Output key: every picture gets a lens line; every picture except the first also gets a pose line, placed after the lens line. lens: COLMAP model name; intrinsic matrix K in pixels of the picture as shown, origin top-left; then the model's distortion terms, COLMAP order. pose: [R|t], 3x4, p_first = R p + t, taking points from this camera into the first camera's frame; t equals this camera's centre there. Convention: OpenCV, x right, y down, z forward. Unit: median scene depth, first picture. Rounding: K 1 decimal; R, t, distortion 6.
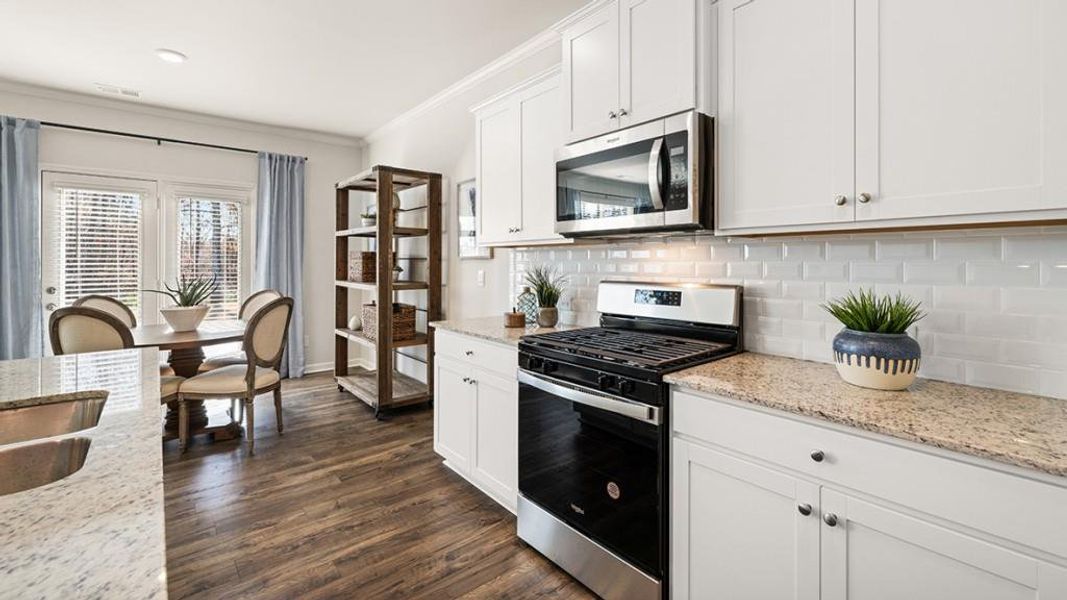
lens RADIAL K [[449.1, 0, 531.4], [0, 449.1, 261.5], [0, 0, 1]] dist [0.000063, 0.000103]
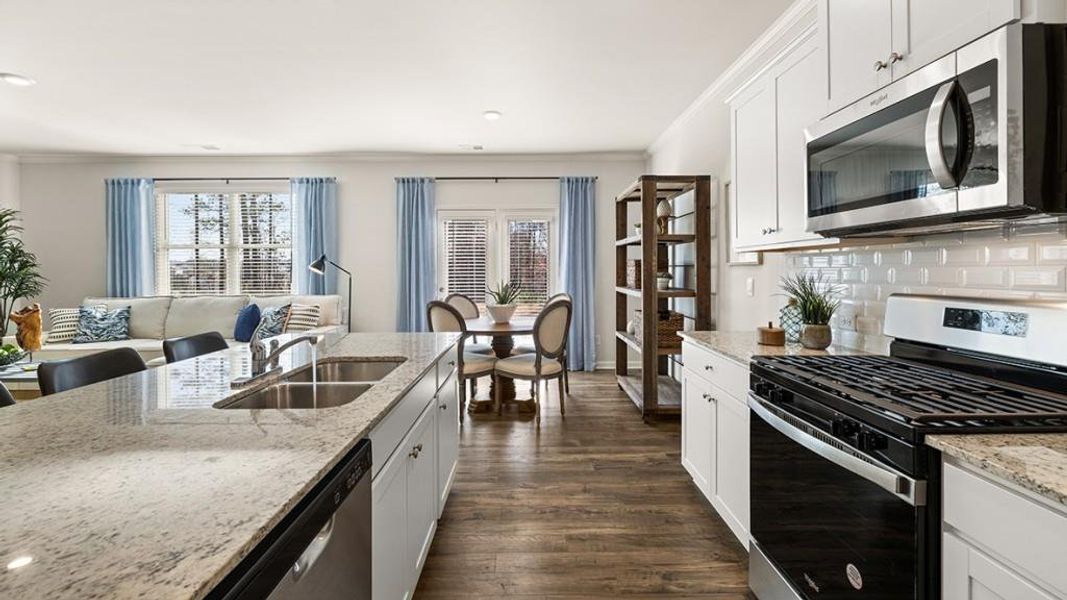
lens RADIAL K [[446.2, 0, 531.3], [0, 446.2, 270.0], [0, 0, 1]] dist [-0.000795, 0.000144]
pose [[0.773968, -0.005109, -0.633204, 0.128914], [0.006915, 0.999976, 0.000385, 0.000656], [0.633187, -0.004676, 0.773985, 0.052508]]
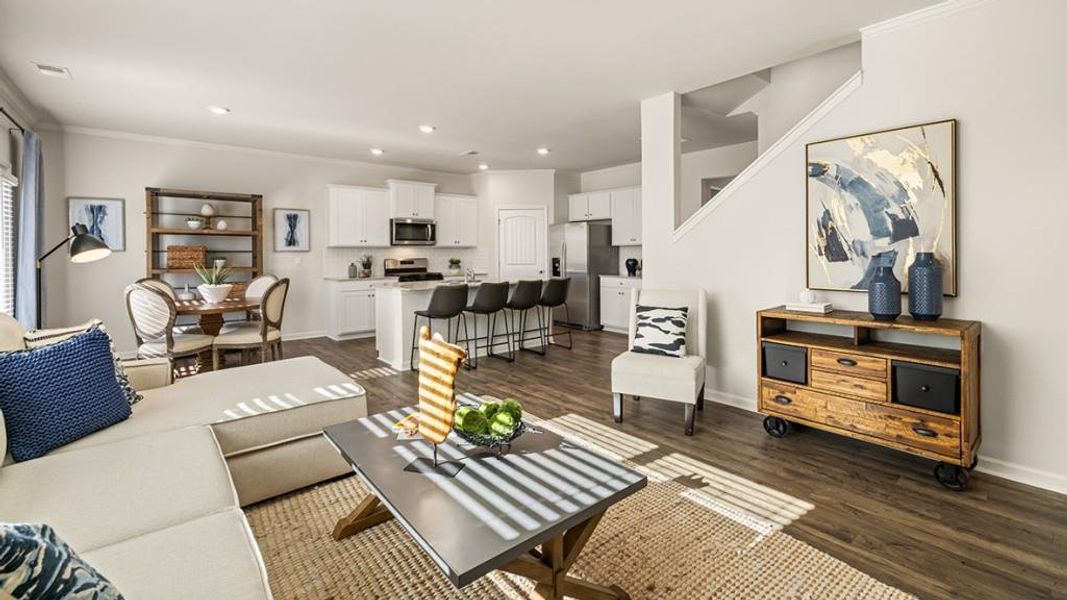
lens RADIAL K [[447.6, 0, 533.8], [0, 447.6, 253.1], [0, 0, 1]] dist [0.000120, -0.000027]
pose [[-0.012811, -0.003360, 0.999912, -2.350499], [0.003779, 0.999987, 0.003408, -0.002841], [-0.999911, 0.003822, -0.012798, 0.020385]]
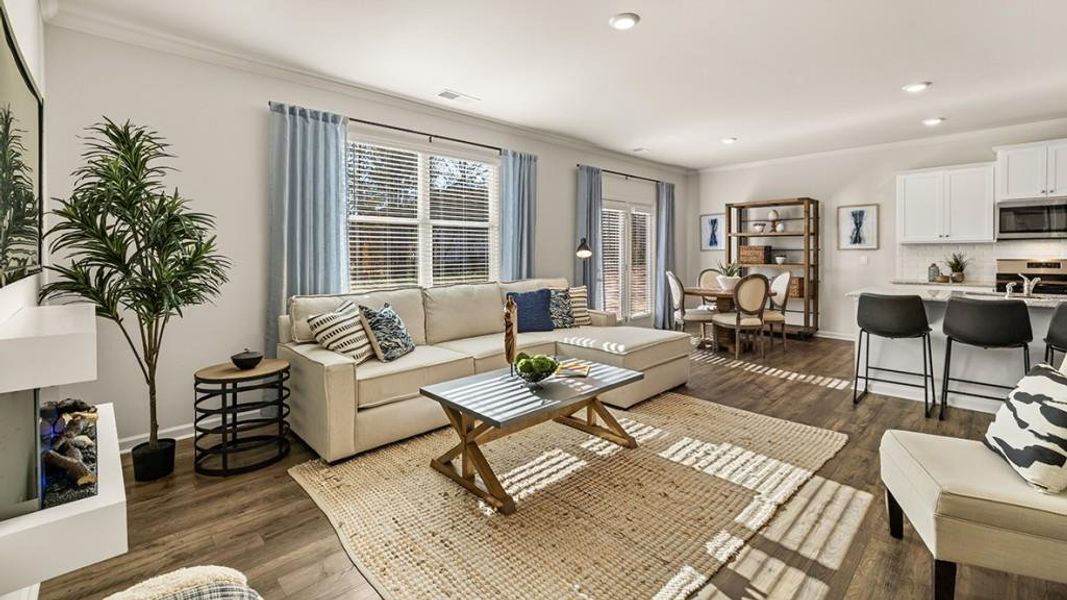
lens RADIAL K [[452.0, 0, 533.7], [0, 452.0, 258.4], [0, 0, 1]] dist [0.000227, -0.000207]
pose [[0.996815, -0.007003, 0.079440, -1.832520], [0.005969, 0.999894, 0.013254, -0.004048], [-0.079524, -0.012737, 0.996752, -0.822517]]
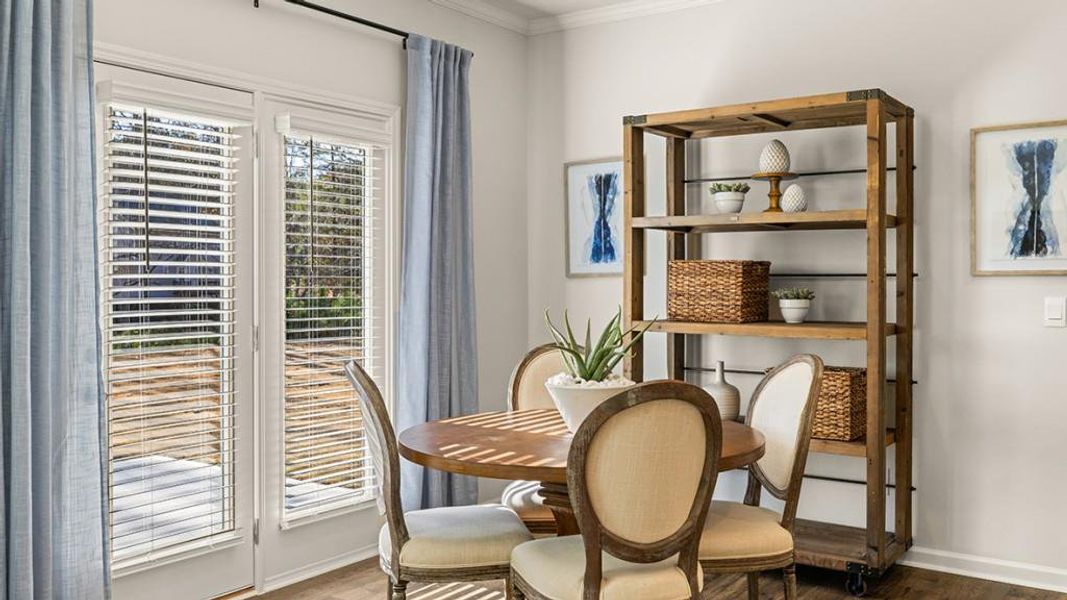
lens RADIAL K [[963.1, 0, 531.0], [0, 963.1, 292.3], [0, 0, 1]] dist [0.006456, 0.007831]
pose [[0.963450, -0.006232, 0.267815, -1.173671], [0.002570, 0.999898, 0.014024, -0.004240], [-0.267876, -0.012823, 0.963368, 0.074112]]
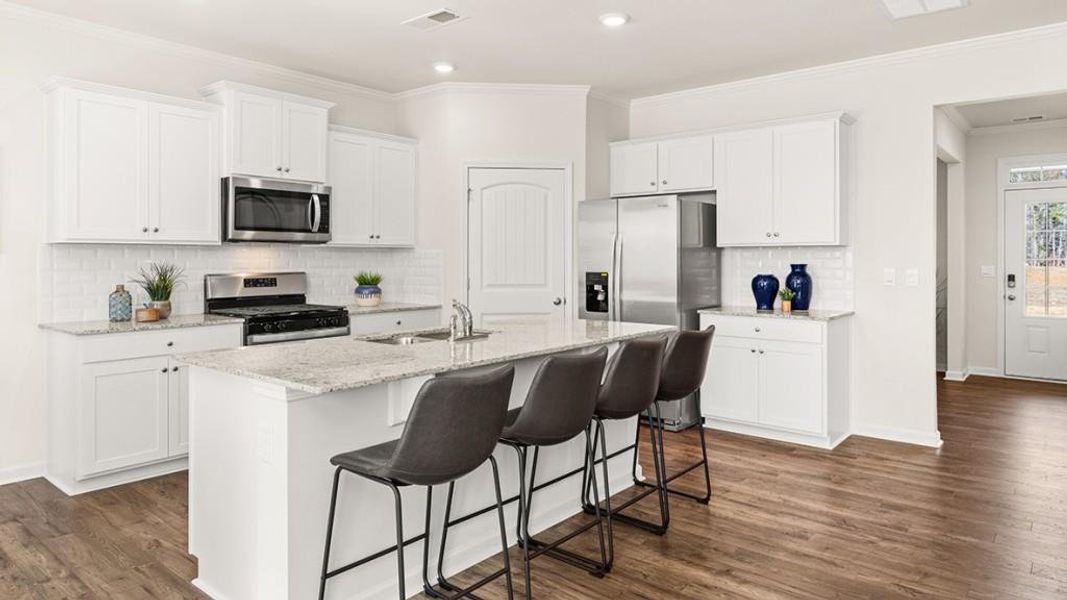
lens RADIAL K [[650.1, 0, 532.7], [0, 650.1, 257.4], [0, 0, 1]] dist [-0.003262, -0.000368]
pose [[-0.178489, 0.001203, 0.983941, -1.475469], [-0.002318, 0.999996, -0.001643, -0.003835], [-0.983939, -0.002574, -0.178486, 0.337664]]
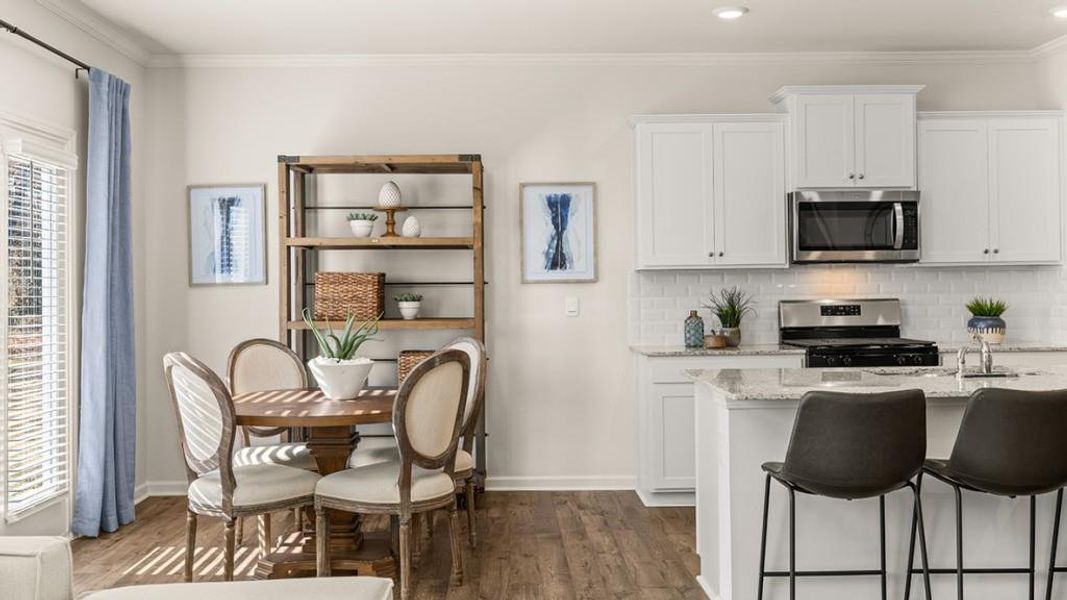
lens RADIAL K [[1031.2, 0, 531.8], [0, 1031.2, 280.8], [0, 0, 1]] dist [0.001023, 0.003003]
pose [[0.620643, -0.003132, 0.784087, -1.868042], [0.010598, 0.999934, -0.004395, -0.002551], [-0.784021, 0.011037, 0.620636, -0.116110]]
